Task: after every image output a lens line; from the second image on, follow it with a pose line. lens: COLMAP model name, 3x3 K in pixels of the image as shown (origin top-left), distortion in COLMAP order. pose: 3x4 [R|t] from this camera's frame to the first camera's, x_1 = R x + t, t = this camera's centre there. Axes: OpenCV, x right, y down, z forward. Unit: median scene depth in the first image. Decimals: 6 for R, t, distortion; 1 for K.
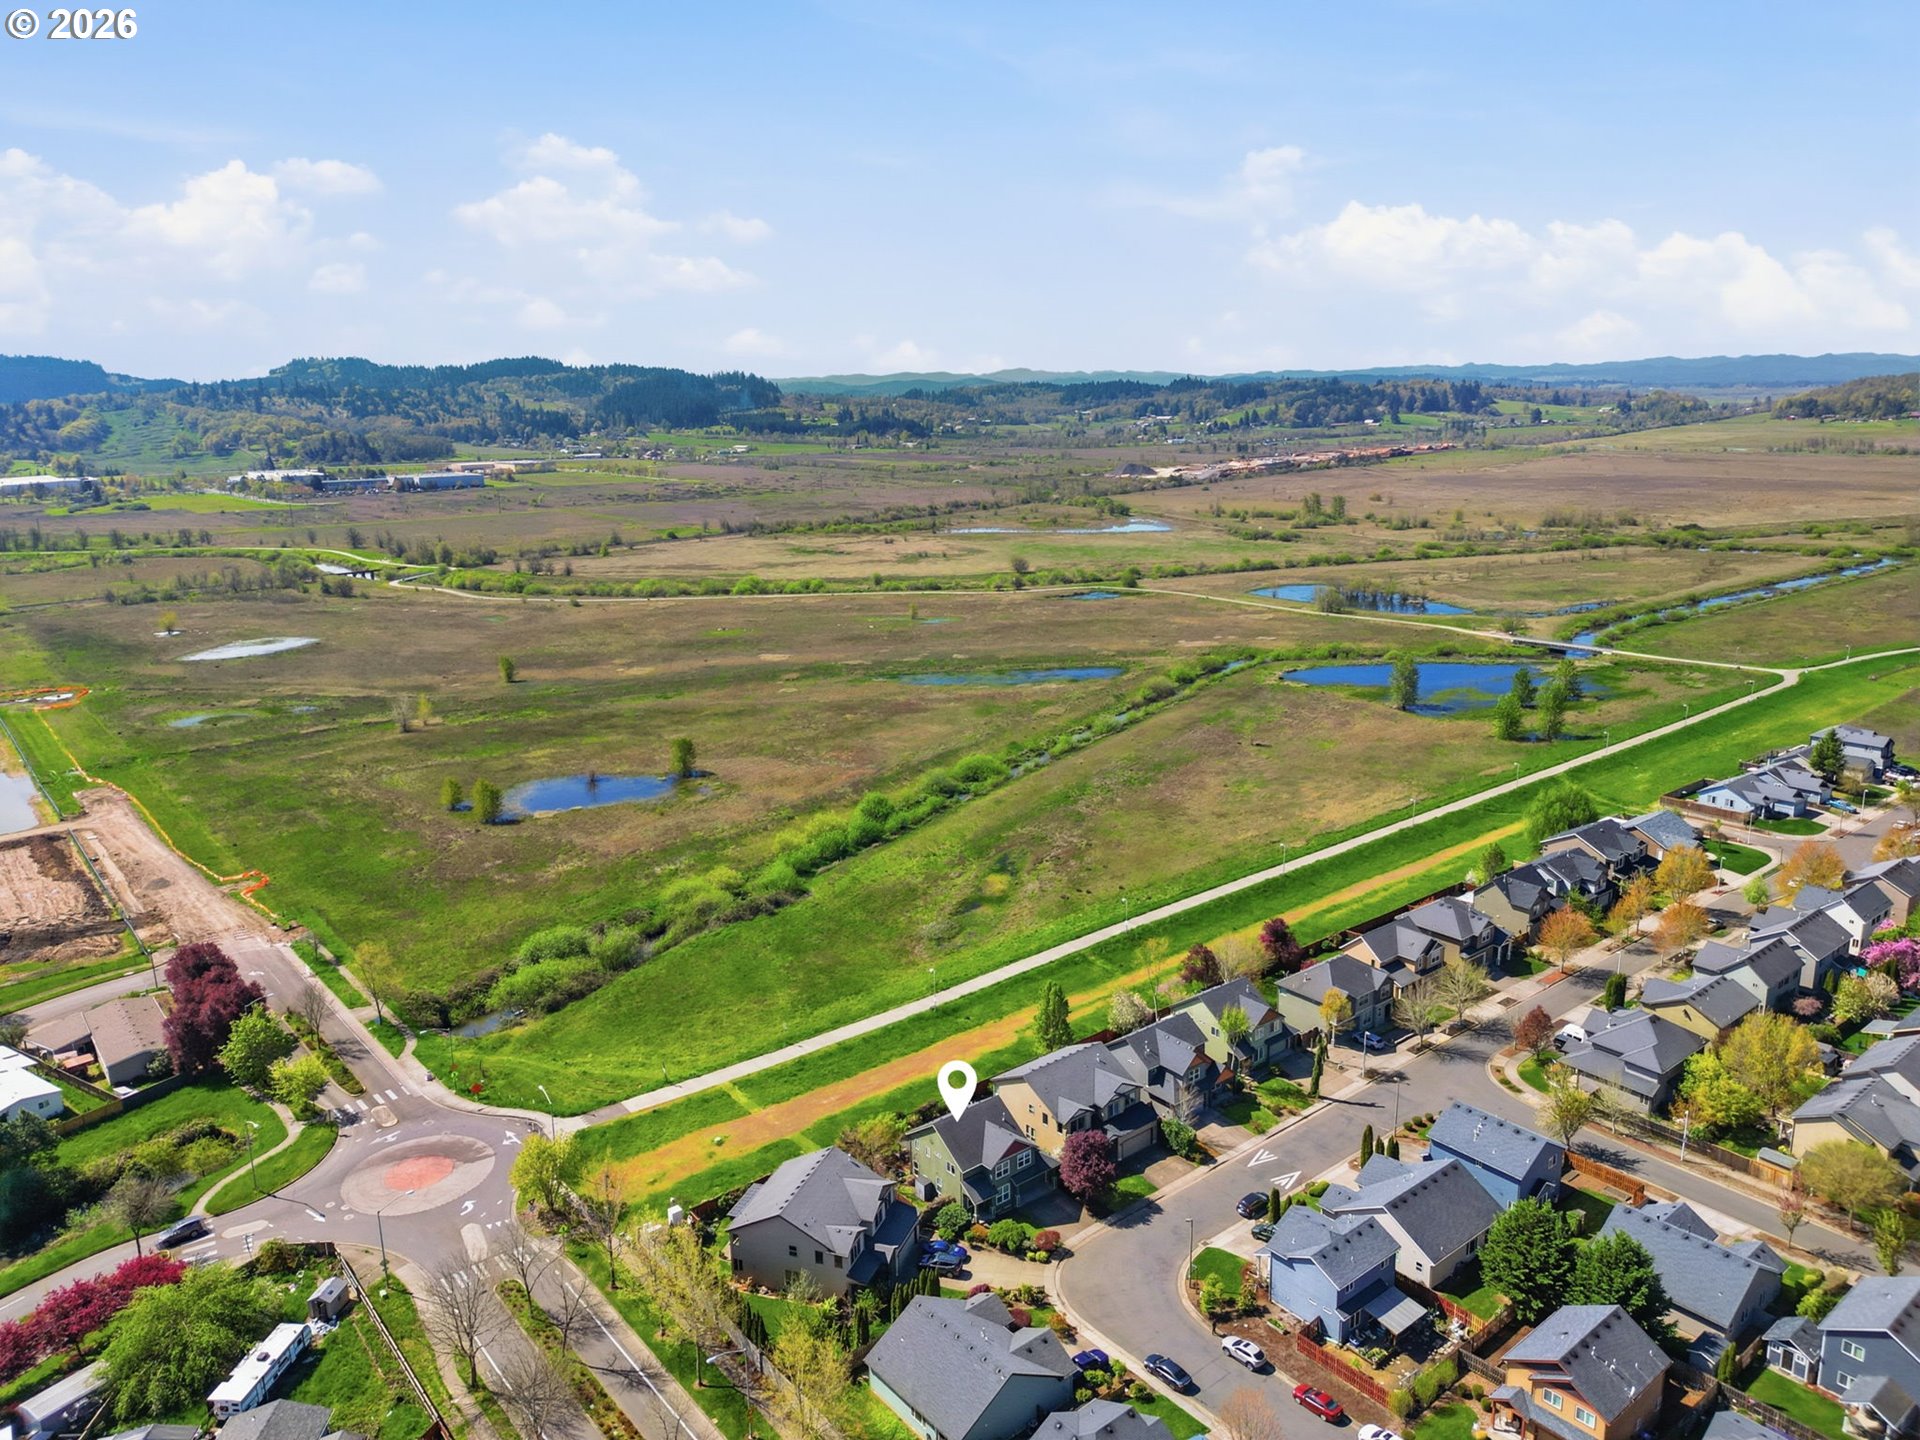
lens RADIAL K [[1287.3, 0, 991.7], [0, 1287.3, 729.5], [0, 0, 1]] dist [0.004026, 0.001302]
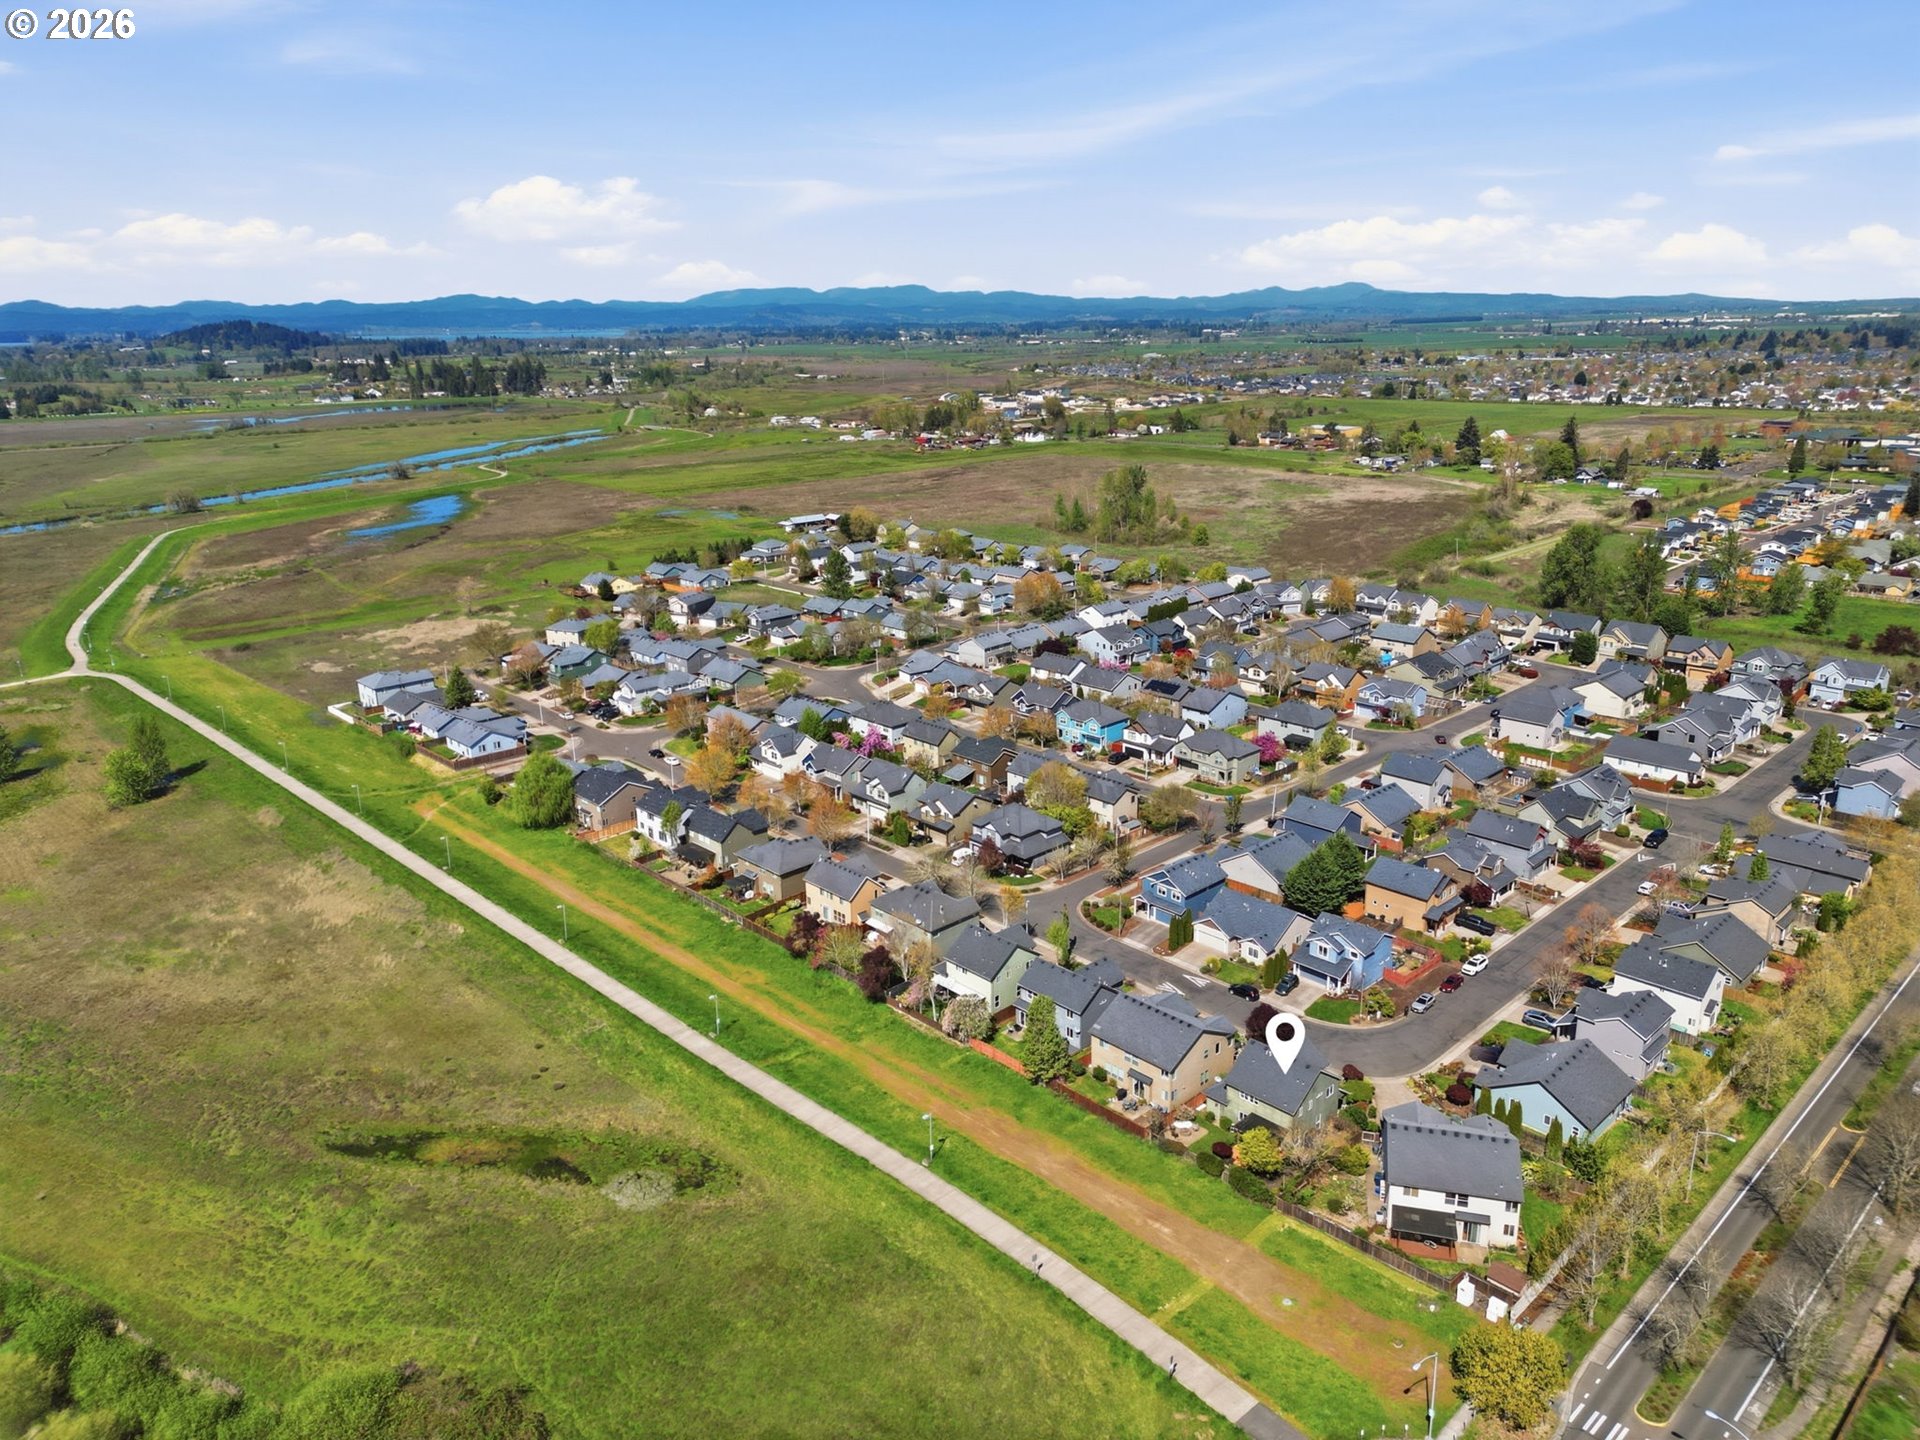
lens RADIAL K [[1523.3, 0, 963.3], [0, 1523.3, 664.8], [0, 0, 1]] dist [0.004445, -0.004171]
pose [[-0.143589, -0.187589, 0.971696, -0.635867], [0.261566, 0.939760, 0.220076, -0.172089], [-0.954445, 0.285763, -0.085872, 0.760180]]
